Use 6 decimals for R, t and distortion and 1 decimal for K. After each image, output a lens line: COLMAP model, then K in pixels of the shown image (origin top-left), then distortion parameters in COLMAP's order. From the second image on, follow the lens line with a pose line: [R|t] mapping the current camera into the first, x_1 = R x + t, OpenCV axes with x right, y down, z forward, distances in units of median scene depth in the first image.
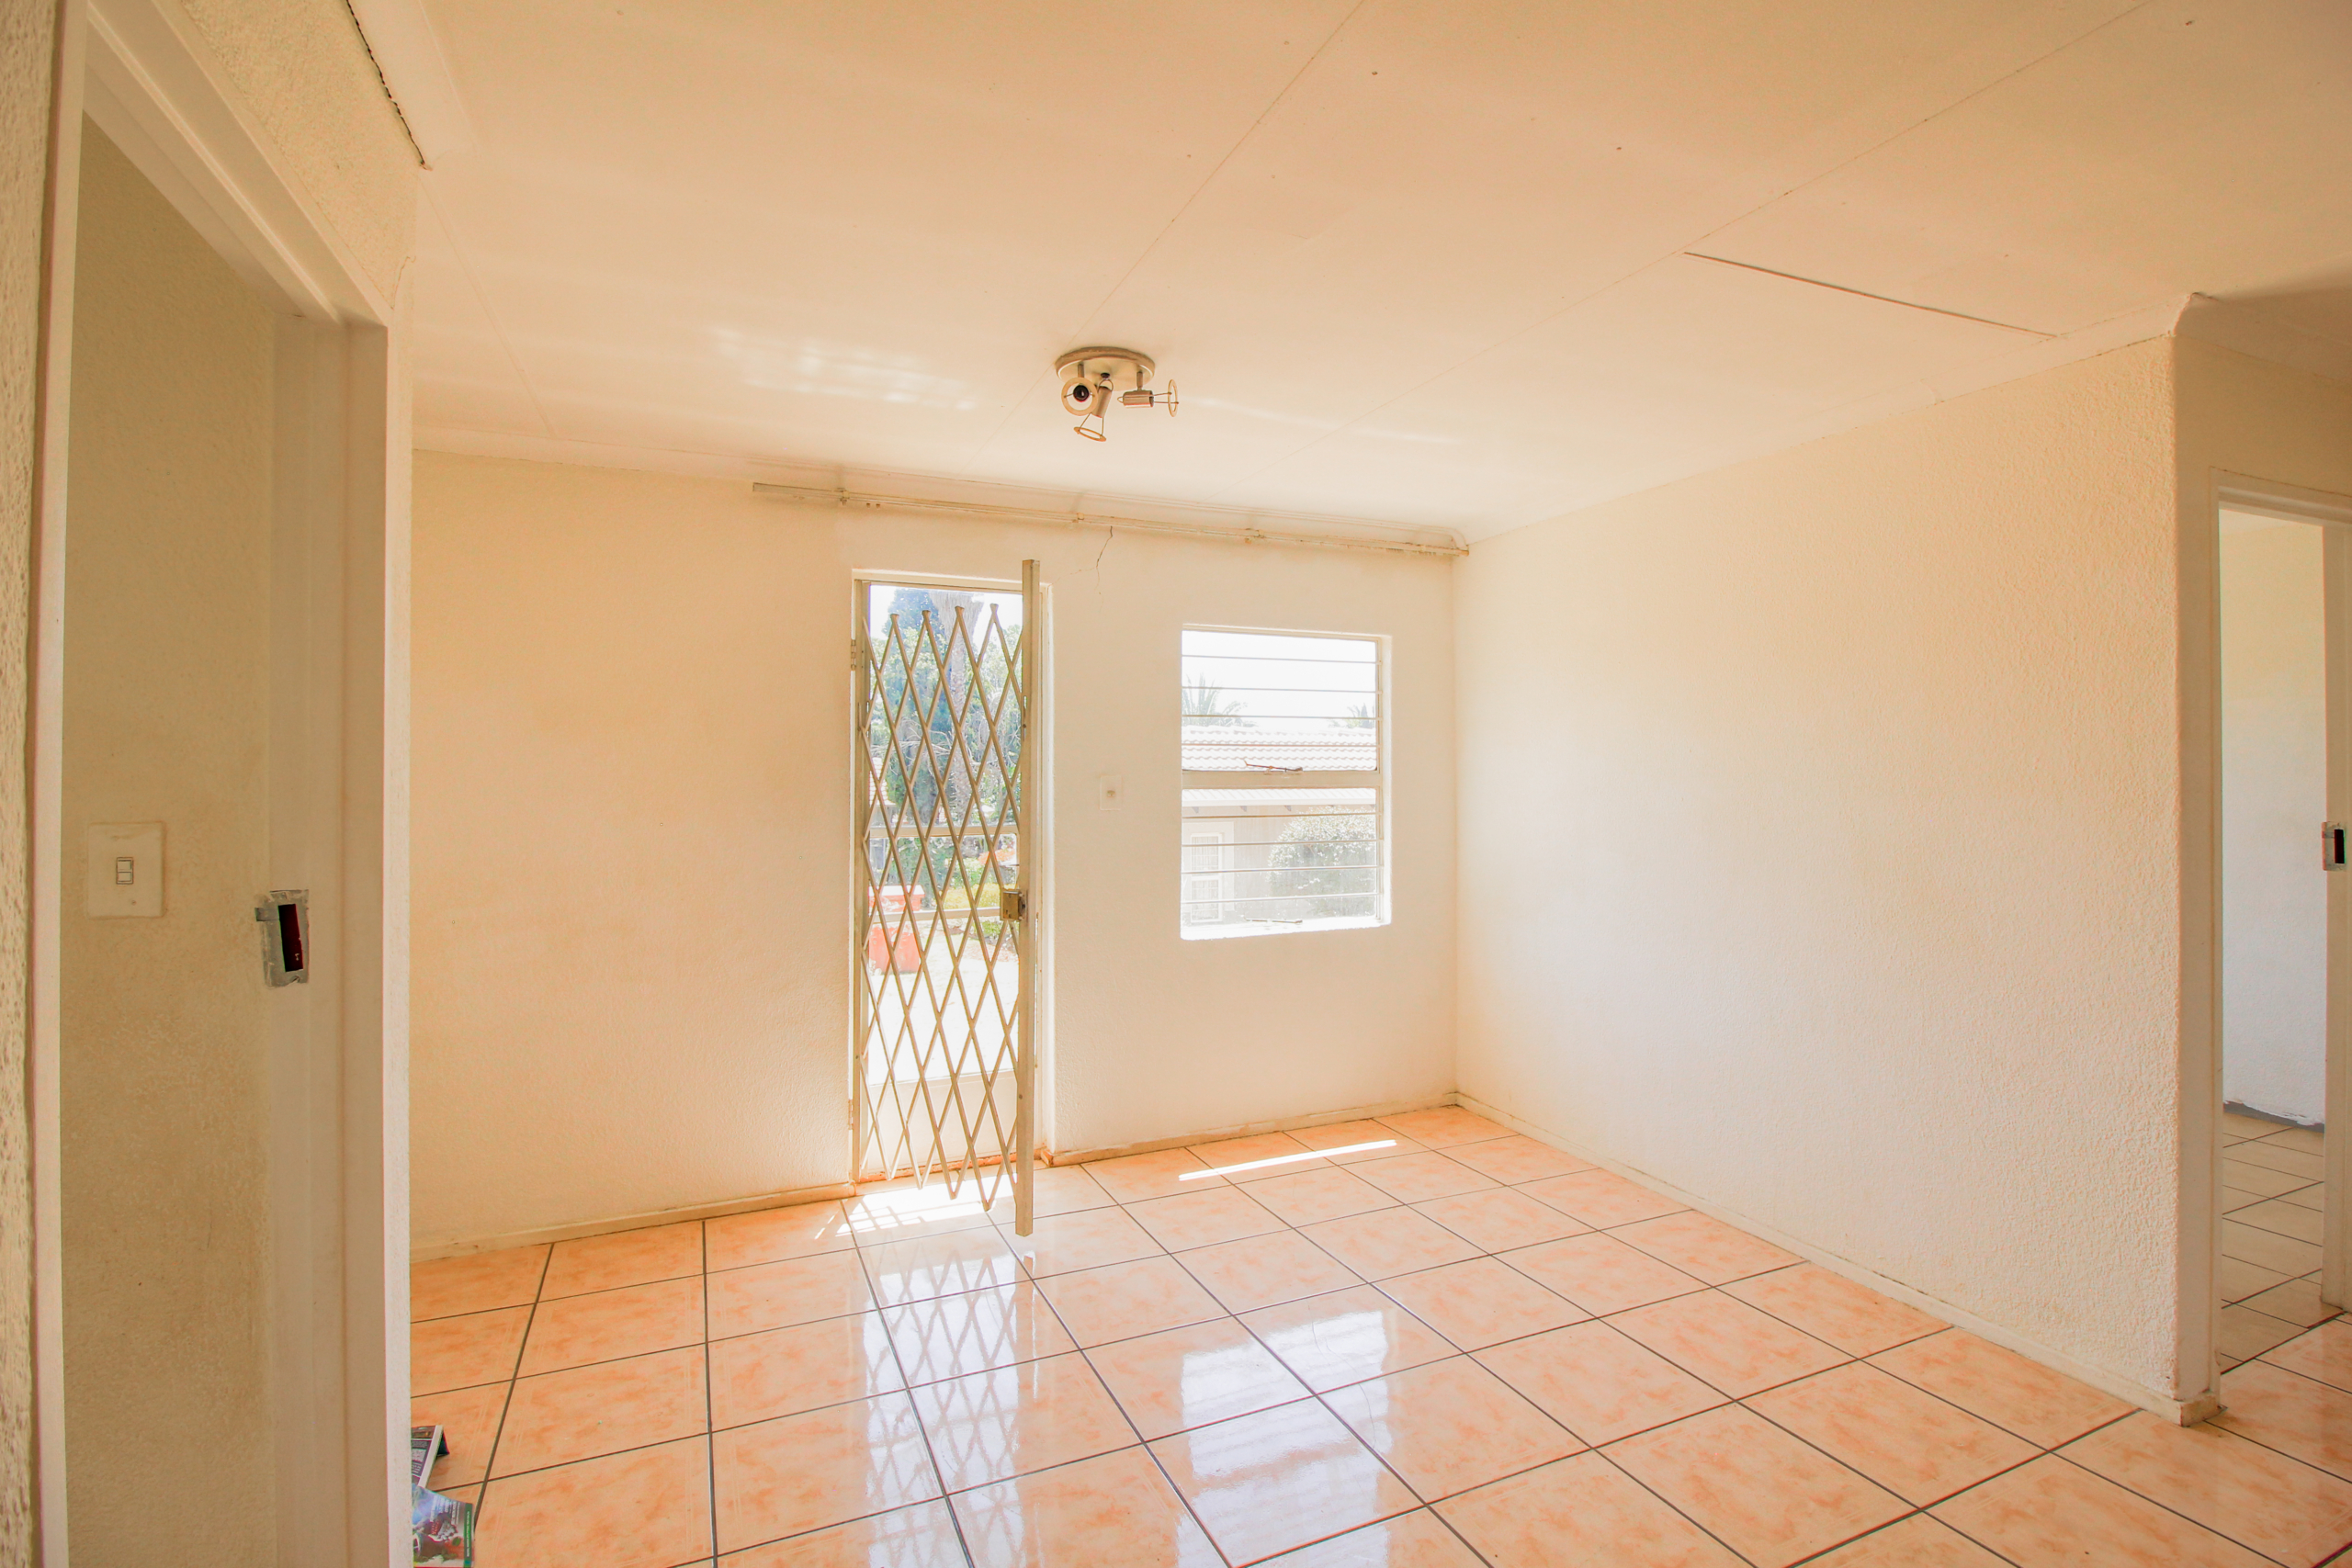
lens RADIAL K [[1107.6, 0, 1167.9], [0, 1107.6, 759.7], [0, 0, 1]] dist [-0.003647, -0.008854]
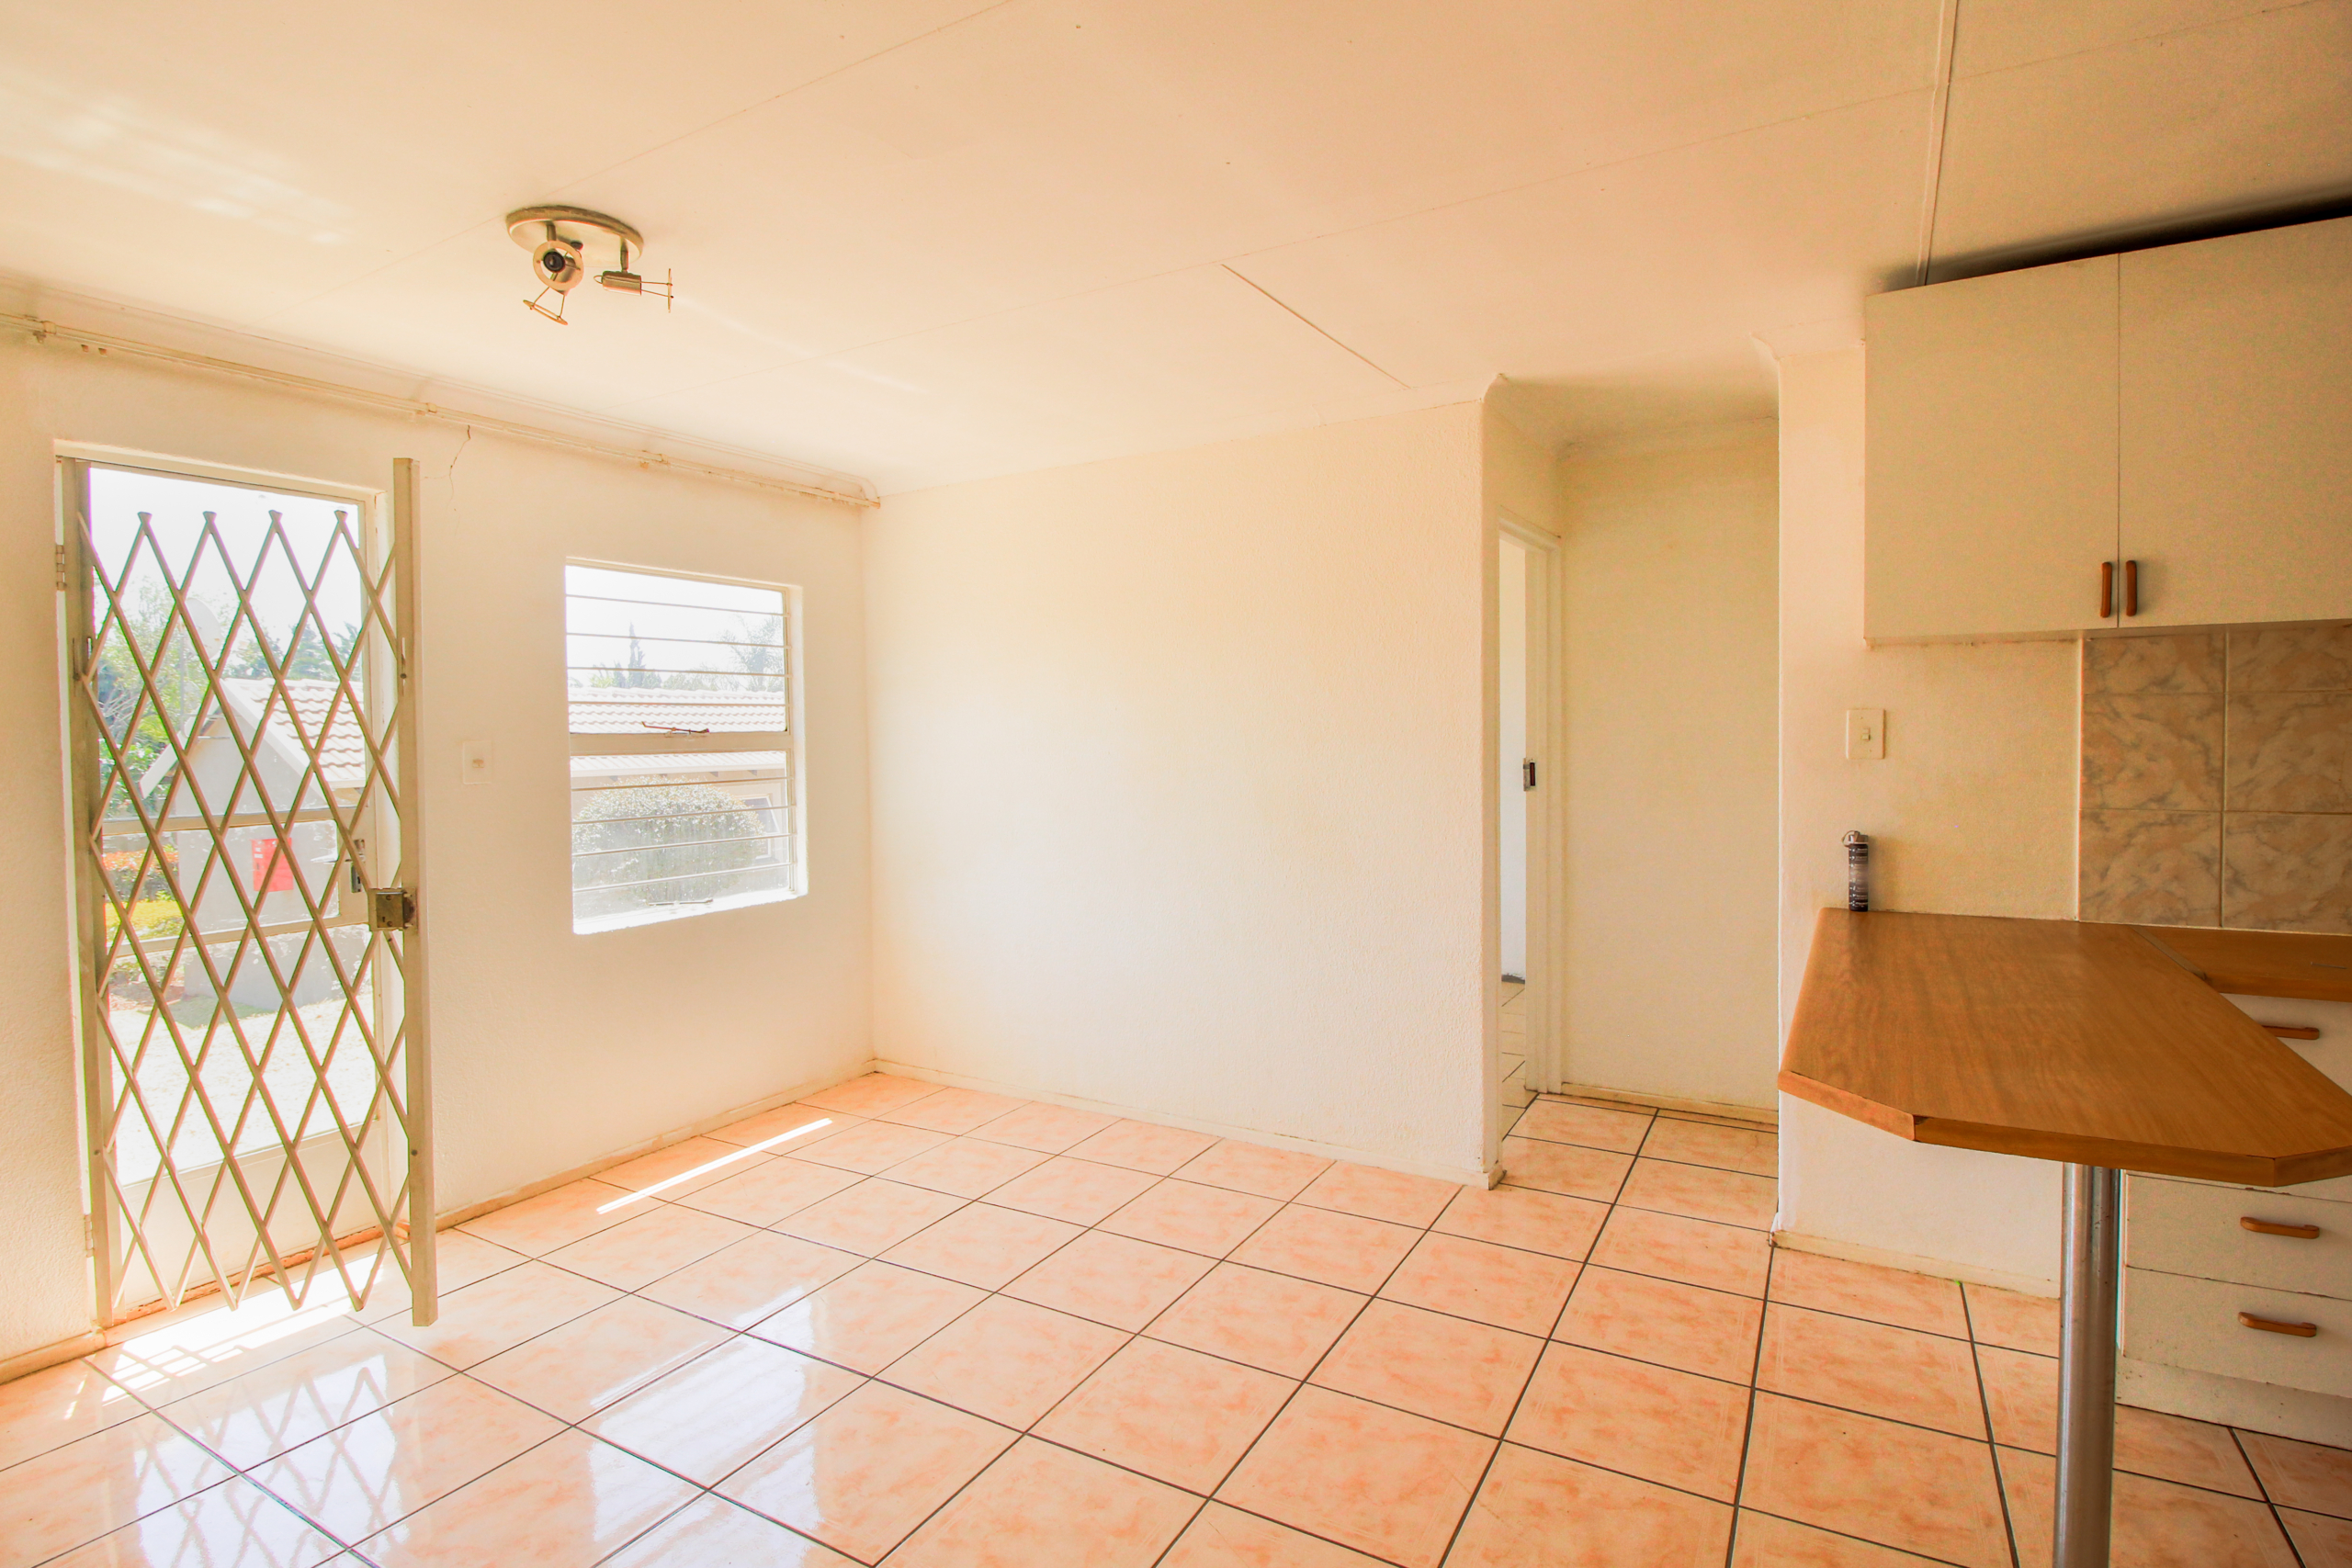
lens RADIAL K [[1153.1, 0, 1173.2], [0, 1153.1, 767.8], [0, 0, 1]] dist [-0.005723, -0.009859]
pose [[0.806552, -0.028832, 0.590460, -0.155525], [0.006792, 0.999196, 0.039513, 0.005220], [-0.591124, -0.027859, 0.806099, 0.036396]]
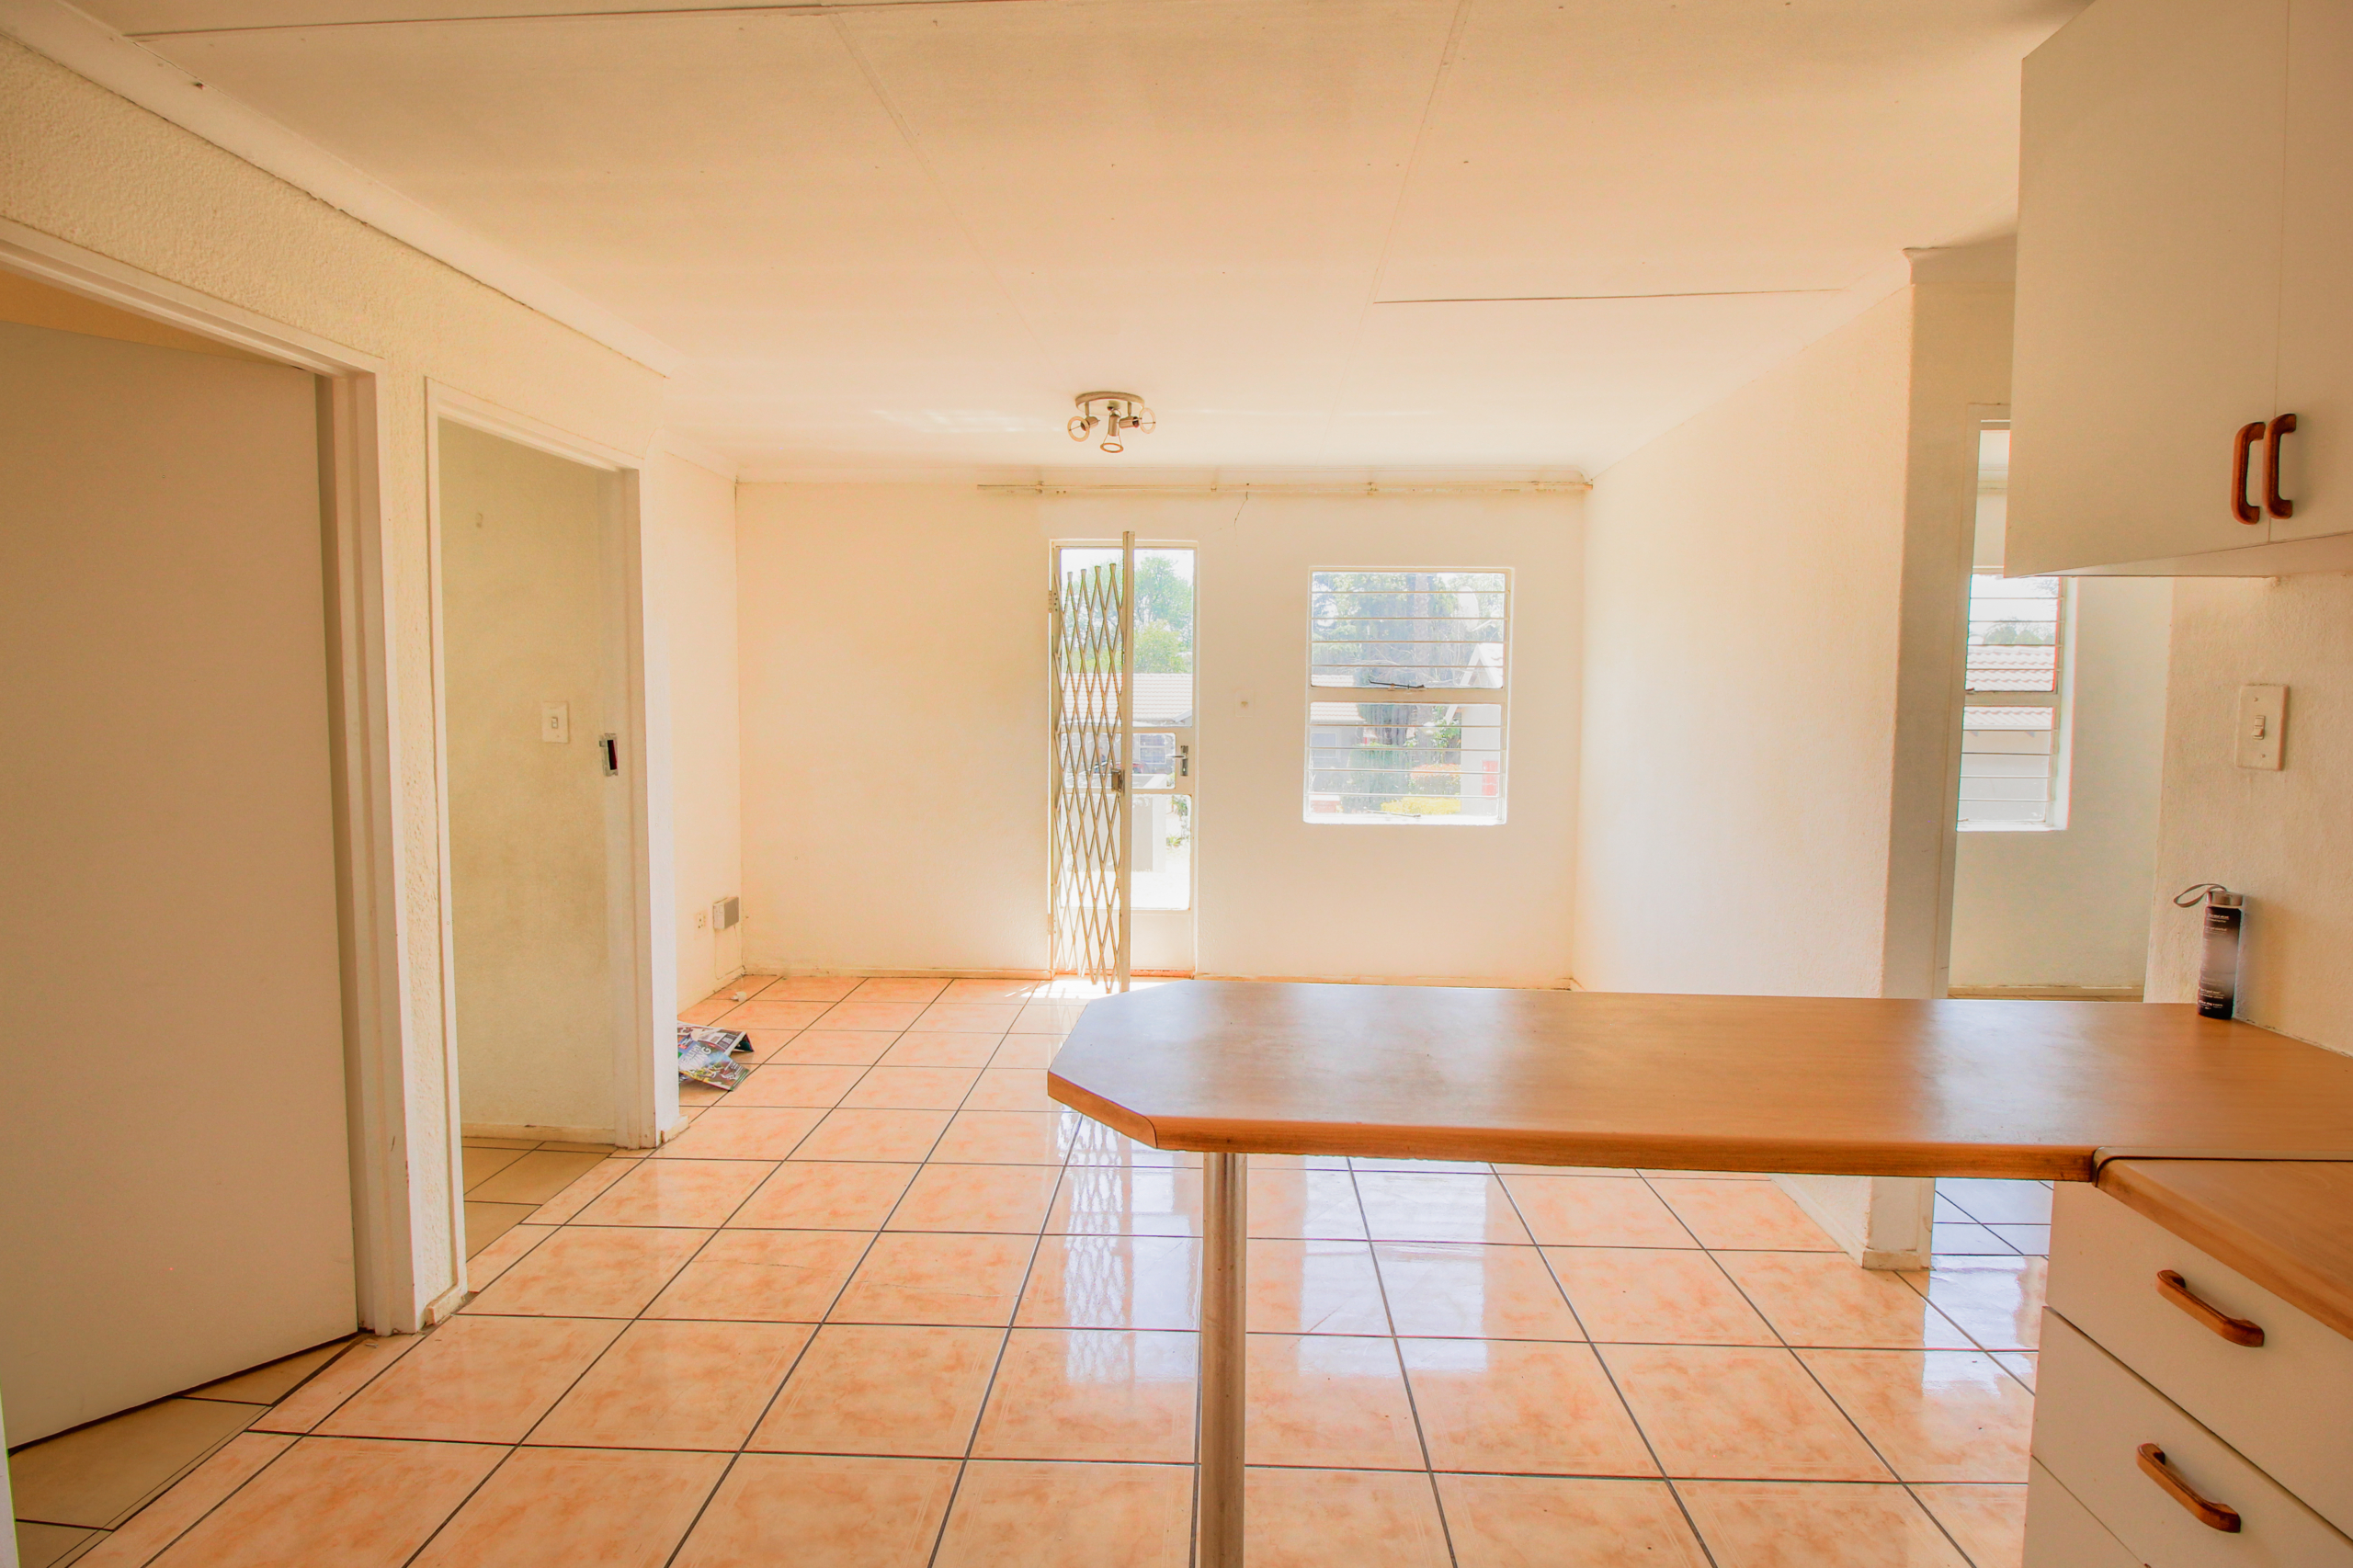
lens RADIAL K [[1108.1, 0, 1182.9], [0, 1108.1, 755.2], [0, 0, 1]] dist [-0.003647, -0.008854]
pose [[0.898884, 0.036627, -0.436654, 0.507313], [-0.005756, 0.997402, 0.071813, -0.001670], [0.438150, -0.062038, 0.896759, -0.207019]]
